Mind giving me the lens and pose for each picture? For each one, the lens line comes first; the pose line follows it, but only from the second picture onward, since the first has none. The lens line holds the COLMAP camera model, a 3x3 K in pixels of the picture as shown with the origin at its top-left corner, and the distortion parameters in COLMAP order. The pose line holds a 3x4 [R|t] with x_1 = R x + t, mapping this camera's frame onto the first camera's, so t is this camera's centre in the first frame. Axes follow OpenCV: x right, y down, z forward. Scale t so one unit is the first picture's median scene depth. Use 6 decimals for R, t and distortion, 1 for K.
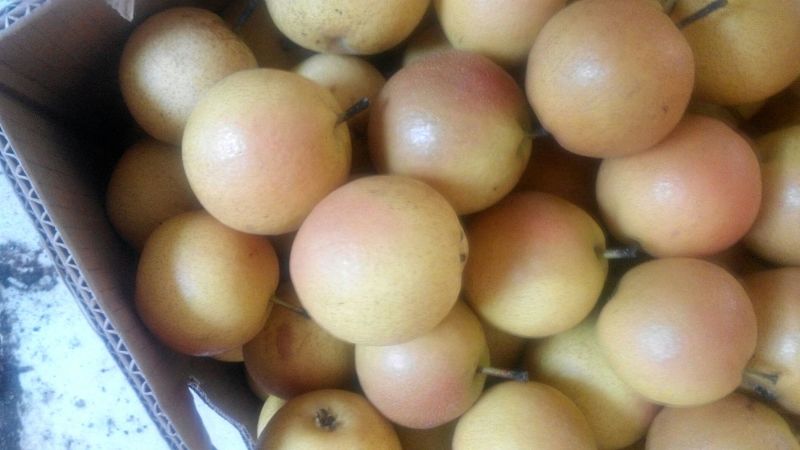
lens RADIAL K [[652.8, 0, 400.0], [0, 652.8, 225.0], [0, 0, 1]] dist [0.034708, -0.013083]
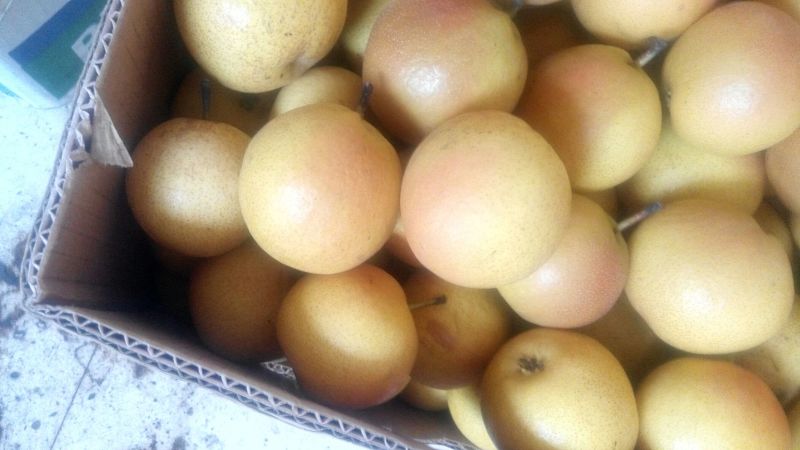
lens RADIAL K [[652.8, 0, 400.0], [0, 652.8, 225.0], [0, 0, 1]] dist [0.034708, -0.013083]
pose [[0.783560, -0.619198, 0.051263, -0.190270], [0.618746, 0.785155, 0.026187, -0.022979], [-0.056464, 0.011200, 0.998342, 0.013389]]
